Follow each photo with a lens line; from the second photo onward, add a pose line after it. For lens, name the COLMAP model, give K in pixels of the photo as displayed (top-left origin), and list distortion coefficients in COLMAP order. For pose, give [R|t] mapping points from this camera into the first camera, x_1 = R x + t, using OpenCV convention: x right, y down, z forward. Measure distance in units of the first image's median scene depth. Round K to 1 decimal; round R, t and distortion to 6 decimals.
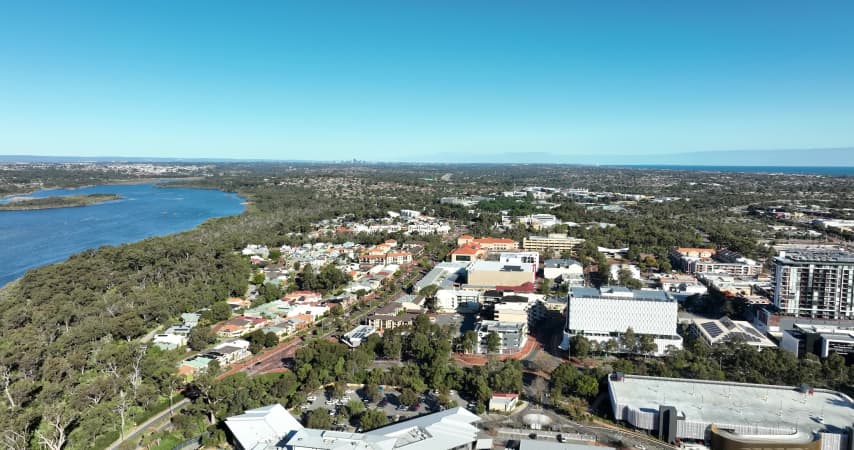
lens RADIAL K [[598.3, 0, 431.1], [0, 598.3, 223.9], [0, 0, 1]] dist [-0.001050, 0.012344]
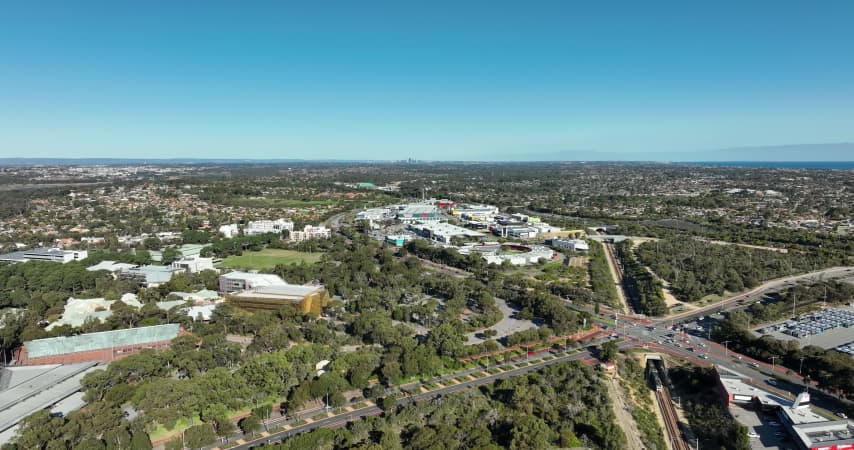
lens RADIAL K [[598.3, 0, 431.1], [0, 598.3, 223.9], [0, 0, 1]] dist [-0.001050, 0.012344]
pose [[0.992140, 0.003704, -0.125078, 0.235255], [-0.003464, 0.999992, 0.002136, -0.038721], [0.125085, -0.001686, 0.992145, 0.390765]]
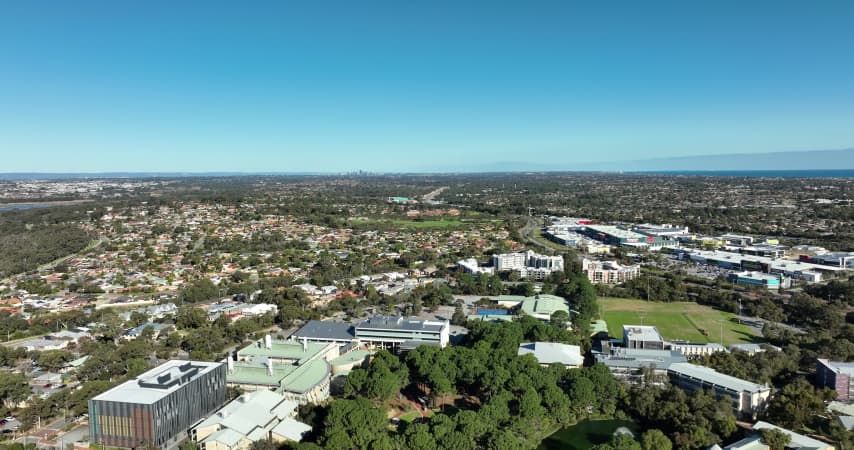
lens RADIAL K [[598.3, 0, 431.1], [0, 598.3, 223.9], [0, 0, 1]] dist [-0.001050, 0.012344]
pose [[0.999525, -0.015782, -0.026453, 0.065589], [0.015336, 0.999738, -0.016983, -0.048643], [0.026714, 0.016569, 0.999506, 0.462254]]
